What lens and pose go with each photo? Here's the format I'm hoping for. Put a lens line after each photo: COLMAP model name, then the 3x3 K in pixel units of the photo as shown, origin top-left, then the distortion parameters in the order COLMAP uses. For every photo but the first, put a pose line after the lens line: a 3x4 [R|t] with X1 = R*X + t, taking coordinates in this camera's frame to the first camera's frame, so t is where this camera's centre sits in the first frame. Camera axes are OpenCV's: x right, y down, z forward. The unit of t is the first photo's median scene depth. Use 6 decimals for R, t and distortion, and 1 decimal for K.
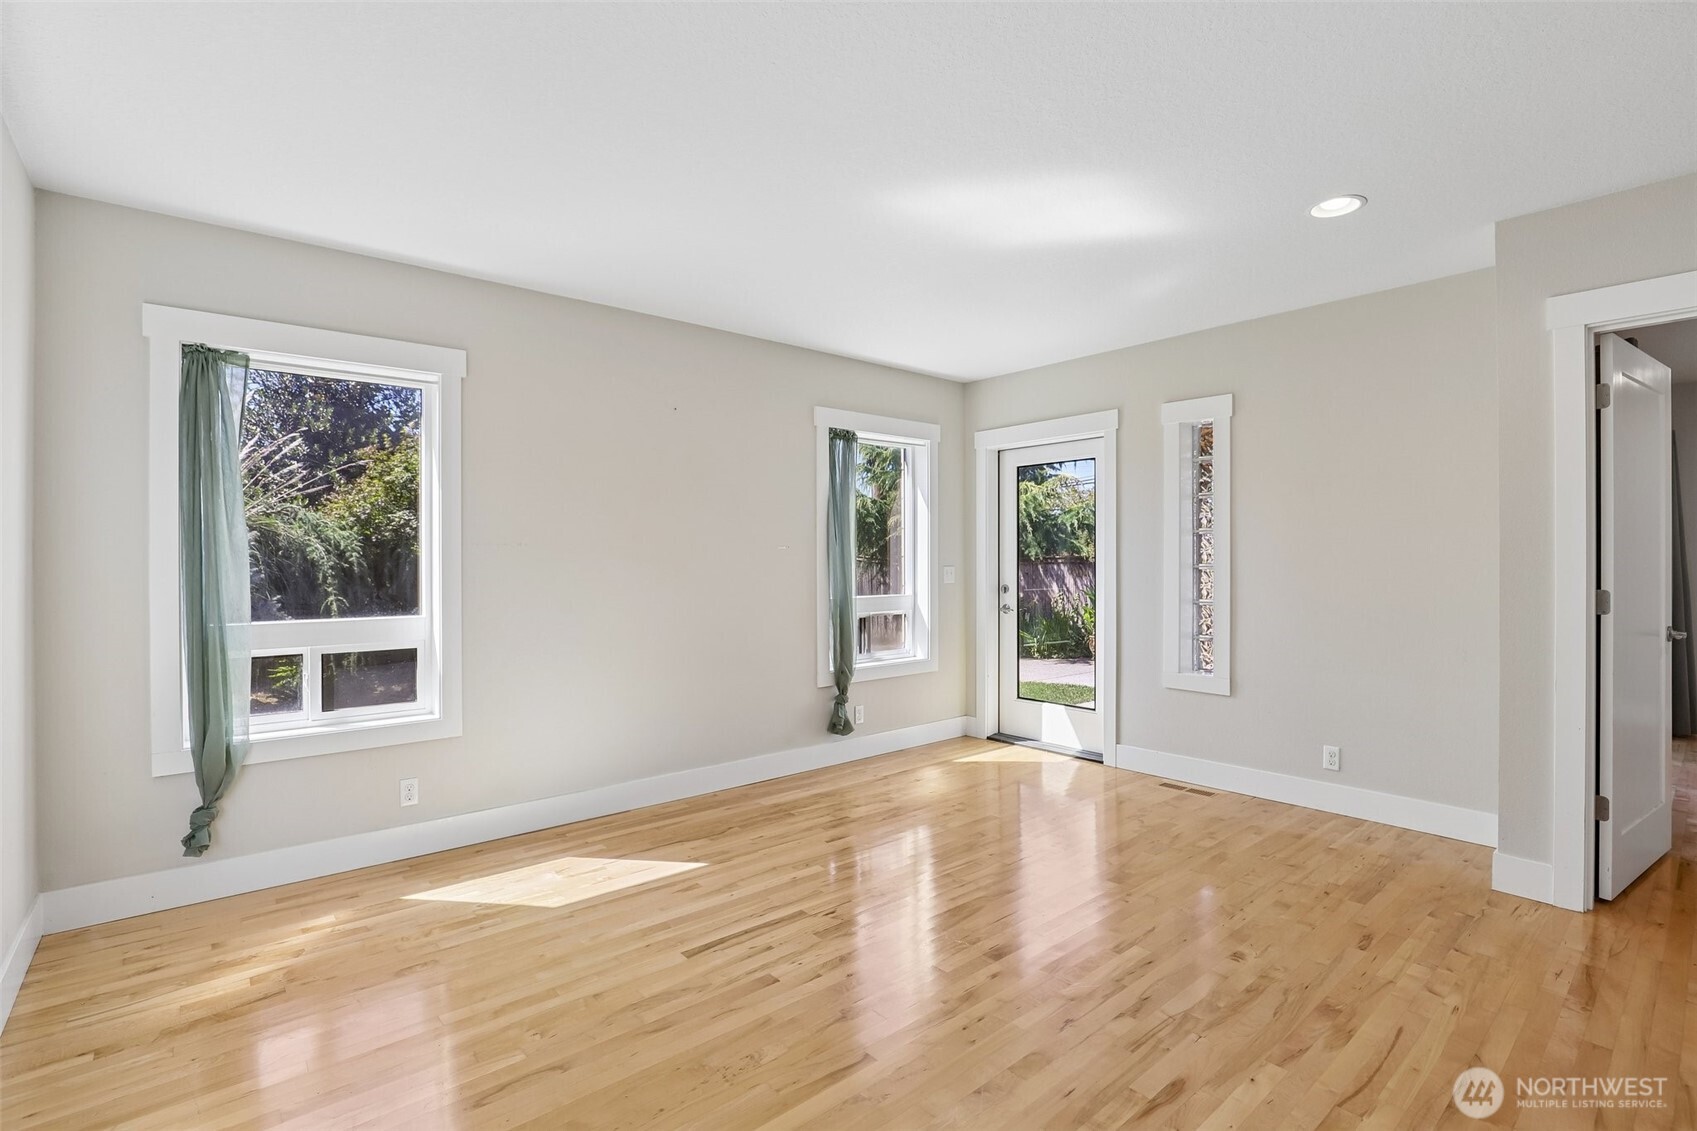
lens RADIAL K [[781.3, 0, 841.4], [0, 781.3, 563.7], [0, 0, 1]] dist [-0.033781, 0.000911]
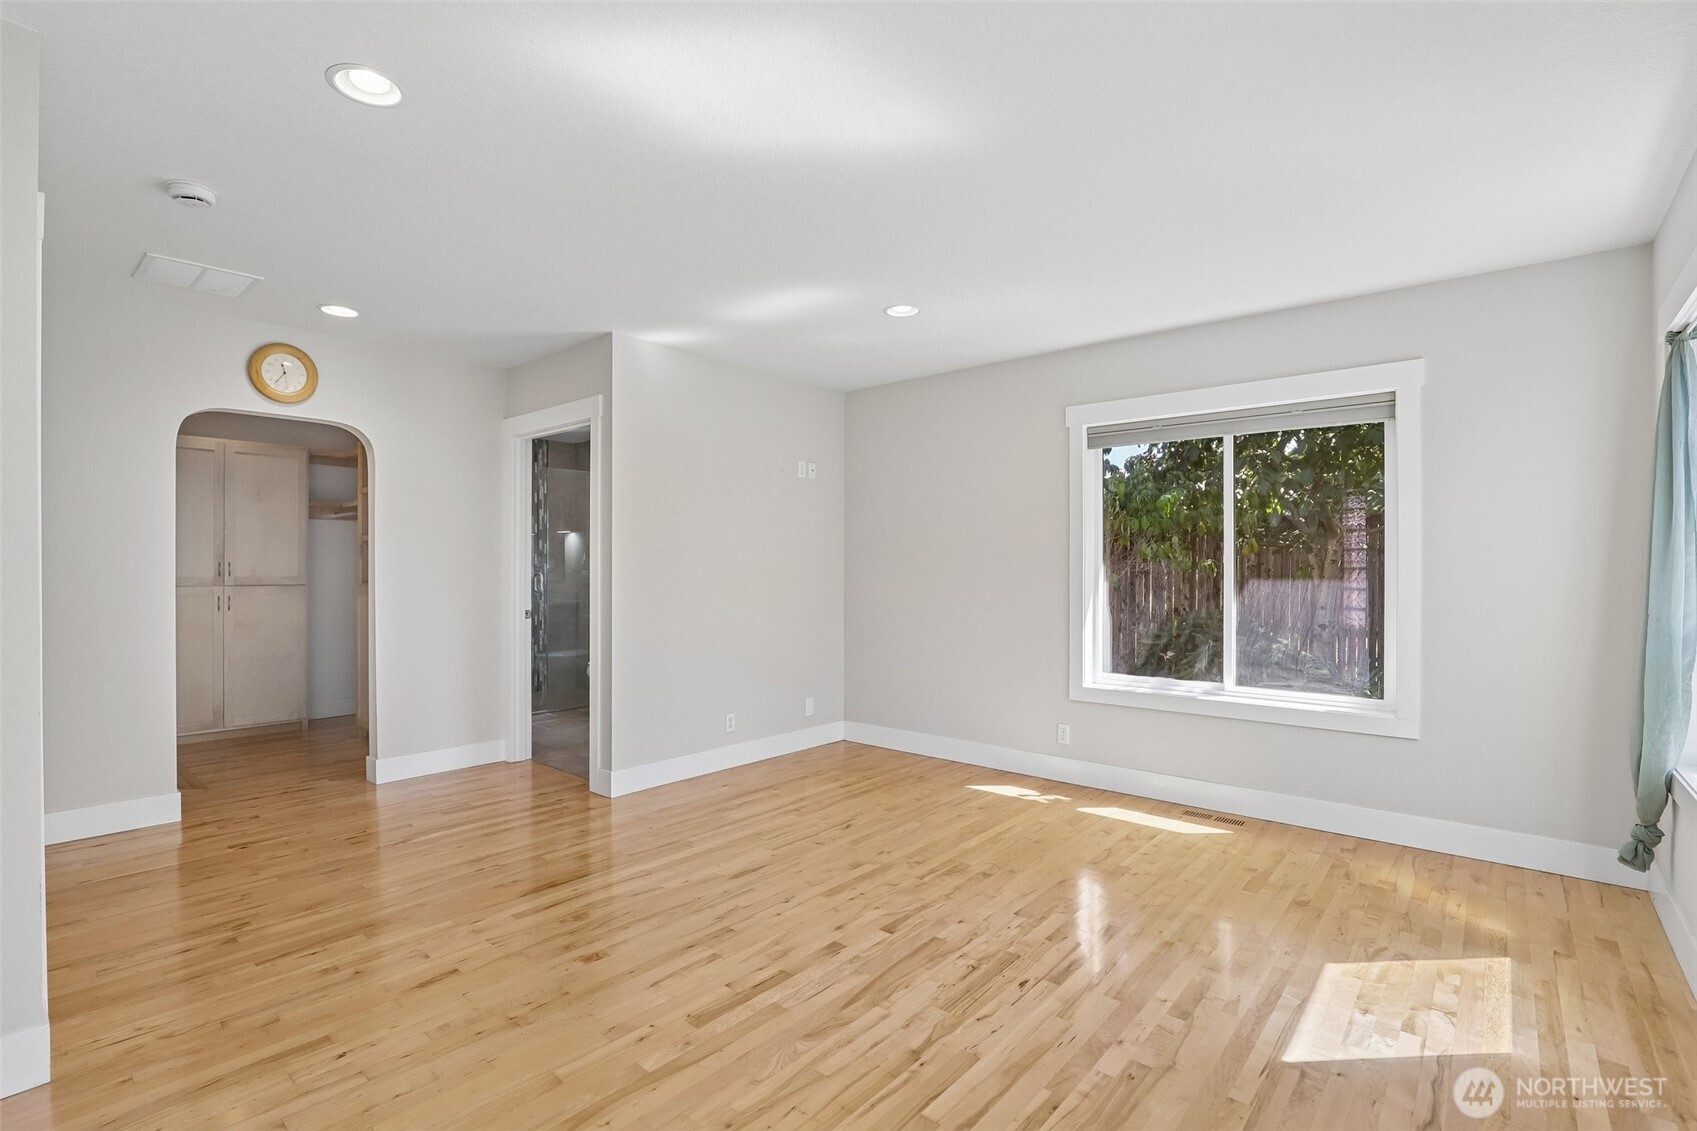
lens RADIAL K [[781.3, 0, 841.4], [0, 781.3, 563.7], [0, 0, 1]] dist [-0.033781, 0.000911]
pose [[-0.988271, -0.000698, -0.152707, 0.321411], [-0.000928, 0.999999, 0.001433, -0.008367], [0.152706, 0.001558, -0.988270, 1.863056]]
